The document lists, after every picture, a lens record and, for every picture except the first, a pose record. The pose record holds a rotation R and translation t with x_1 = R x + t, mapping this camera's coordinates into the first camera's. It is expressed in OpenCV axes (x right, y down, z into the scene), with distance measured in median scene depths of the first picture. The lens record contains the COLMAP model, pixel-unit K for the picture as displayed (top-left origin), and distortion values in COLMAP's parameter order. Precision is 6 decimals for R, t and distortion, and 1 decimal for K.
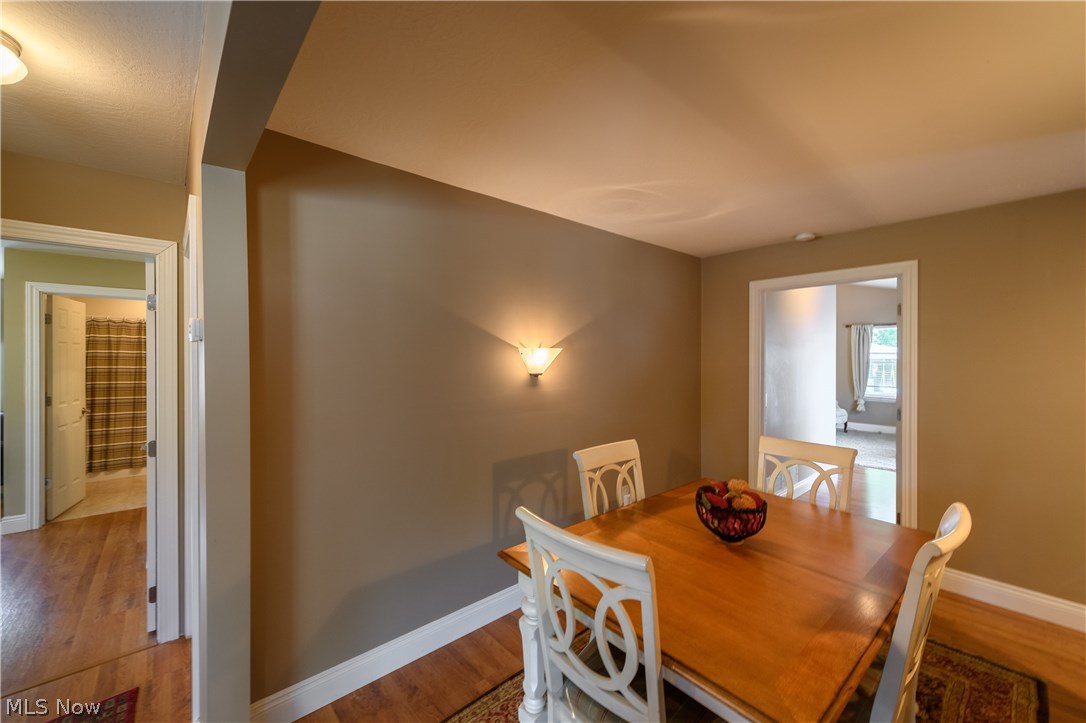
lens RADIAL K [[423.1, 0, 542.0], [0, 423.1, 364.0], [0, 0, 1]] dist [0.013740, -0.005643]
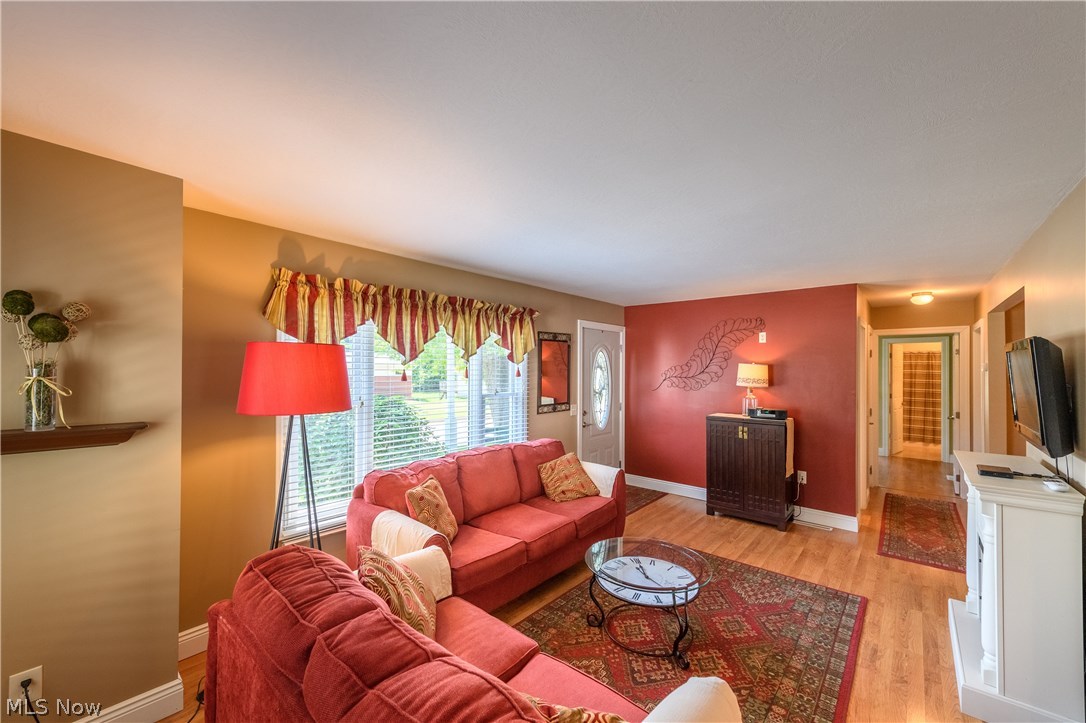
lens RADIAL K [[431.4, 0, 544.7], [0, 431.4, 366.0], [0, 0, 1]] dist [0.011460, -0.000236]
pose [[0.141051, -0.006121, -0.989983, 0.874252], [-0.020733, 0.999743, -0.009136, -0.005484], [0.989785, 0.021814, 0.140888, -1.221809]]
